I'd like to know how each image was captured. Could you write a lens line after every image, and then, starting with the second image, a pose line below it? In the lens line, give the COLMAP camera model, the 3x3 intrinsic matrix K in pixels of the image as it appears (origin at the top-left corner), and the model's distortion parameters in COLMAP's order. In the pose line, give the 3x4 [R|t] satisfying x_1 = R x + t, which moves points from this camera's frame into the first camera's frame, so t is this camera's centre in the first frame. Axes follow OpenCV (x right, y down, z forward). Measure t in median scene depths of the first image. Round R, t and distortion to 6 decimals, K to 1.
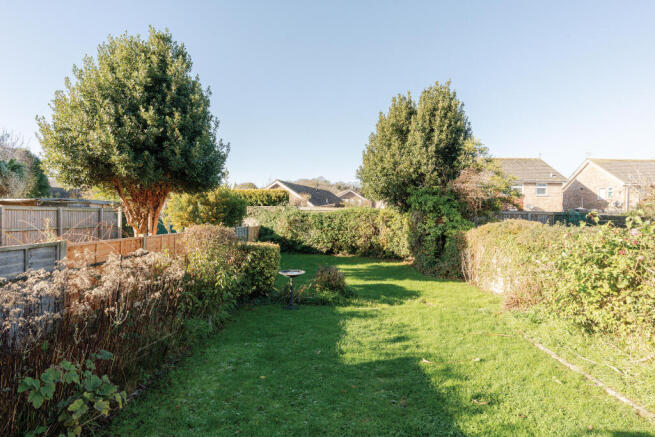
lens RADIAL K [[341.4, 0, 327.5], [0, 341.4, 218.5], [0, 0, 1]] dist [-0.007007, -0.000245]
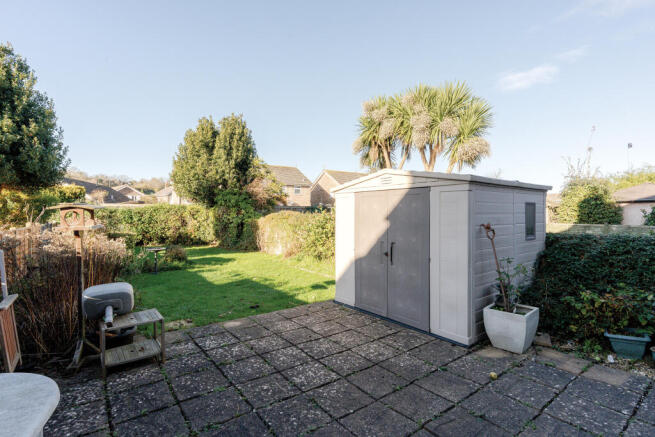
lens RADIAL K [[322.7, 0, 327.3], [0, 322.7, 205.0], [0, 0, 1]] dist [-0.000420, -0.000086]
pose [[0.793215, -0.005820, 0.608914, -0.190011], [0.022155, 0.999568, -0.019307, 0.007213], [-0.608539, 0.028805, 0.793001, -0.285411]]
